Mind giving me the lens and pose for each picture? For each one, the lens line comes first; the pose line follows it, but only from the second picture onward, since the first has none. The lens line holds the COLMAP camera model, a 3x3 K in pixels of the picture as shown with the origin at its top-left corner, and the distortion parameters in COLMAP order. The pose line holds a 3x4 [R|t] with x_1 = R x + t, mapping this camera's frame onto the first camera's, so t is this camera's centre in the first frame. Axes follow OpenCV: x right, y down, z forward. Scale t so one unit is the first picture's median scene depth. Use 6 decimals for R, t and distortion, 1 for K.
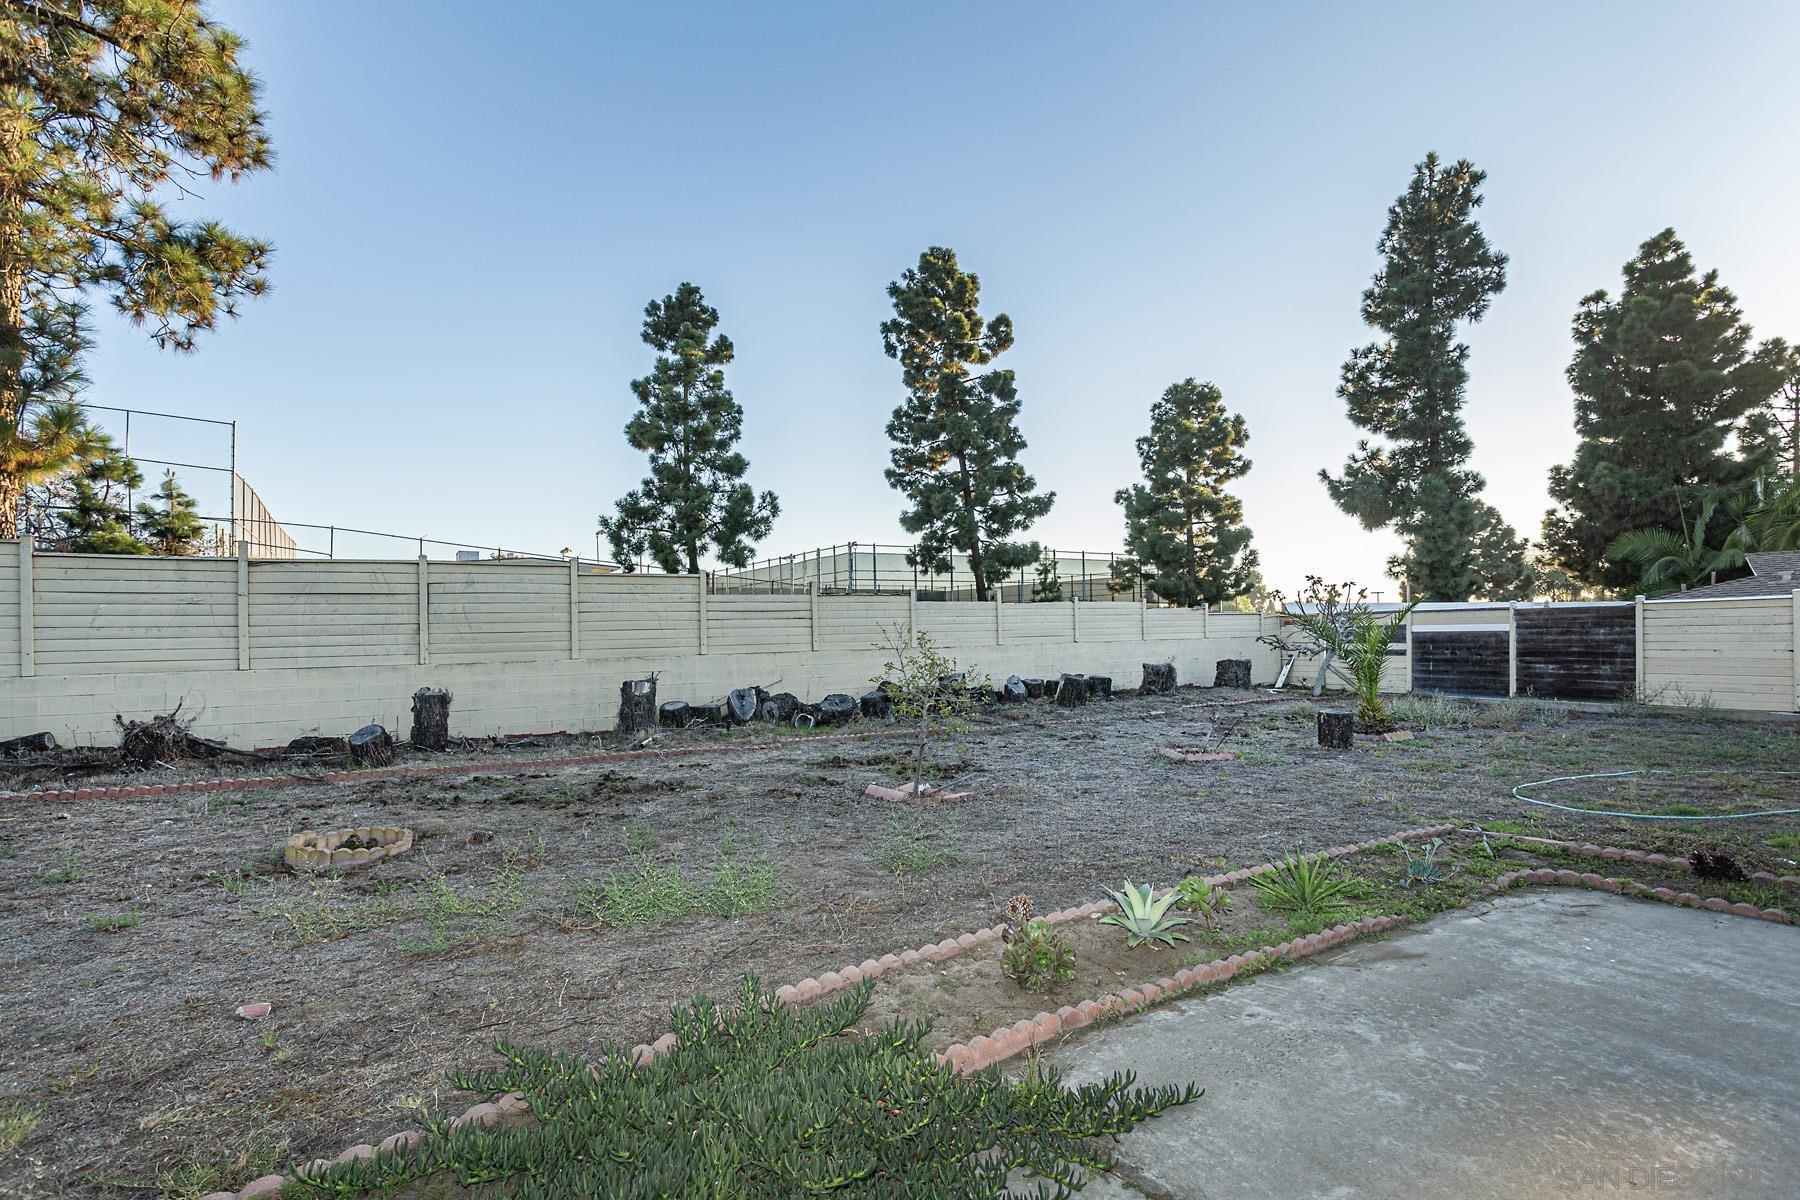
lens RADIAL K [[871.7, 0, 900.1], [0, 871.7, 611.2], [0, 0, 1]] dist [0.010711, 0.000544]
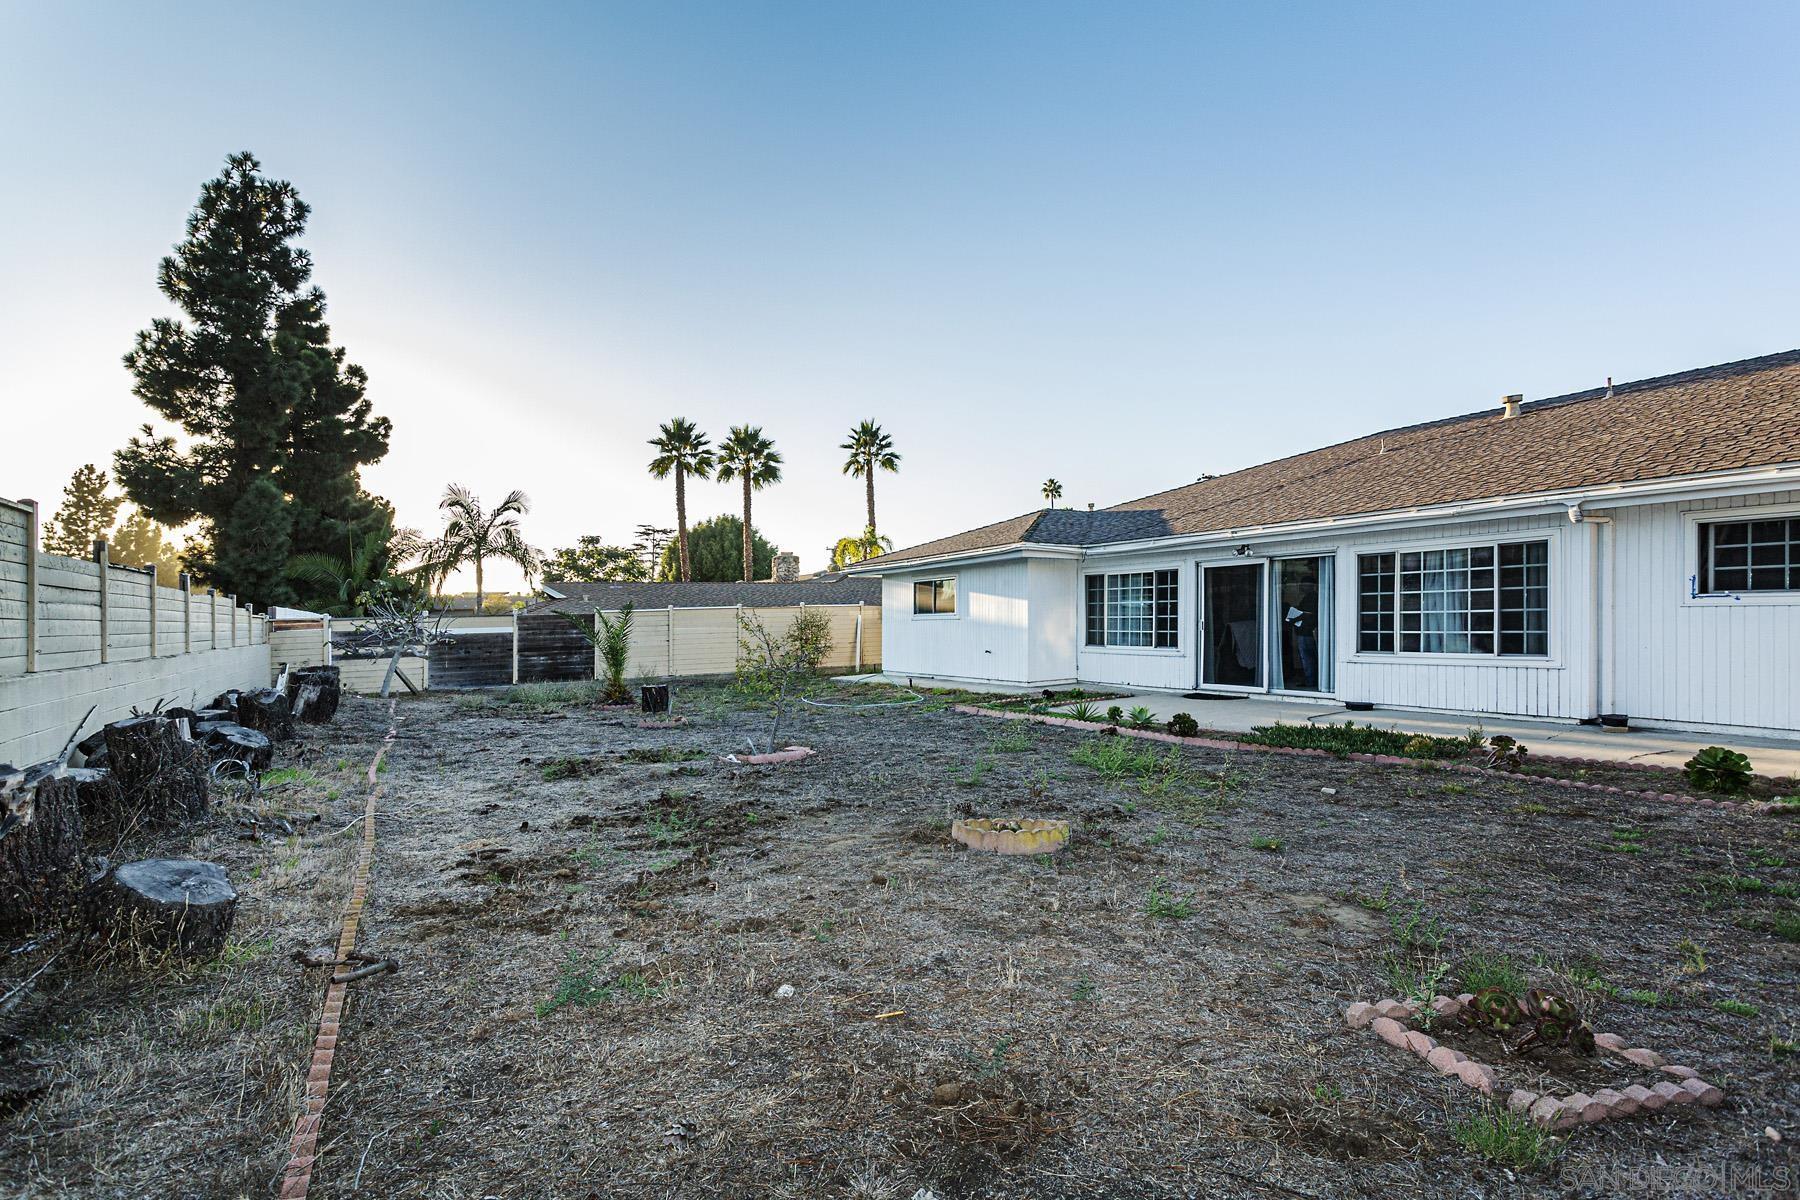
lens RADIAL K [[871.7, 0, 899.9], [0, 871.7, 606.9], [0, 0, 1]] dist [0.010711, 0.000544]
pose [[0.024019, 0.027869, 0.999323, -0.333314], [0.002196, 0.999607, -0.027930, 0.013146], [-0.999709, 0.002865, 0.023949, 0.241047]]
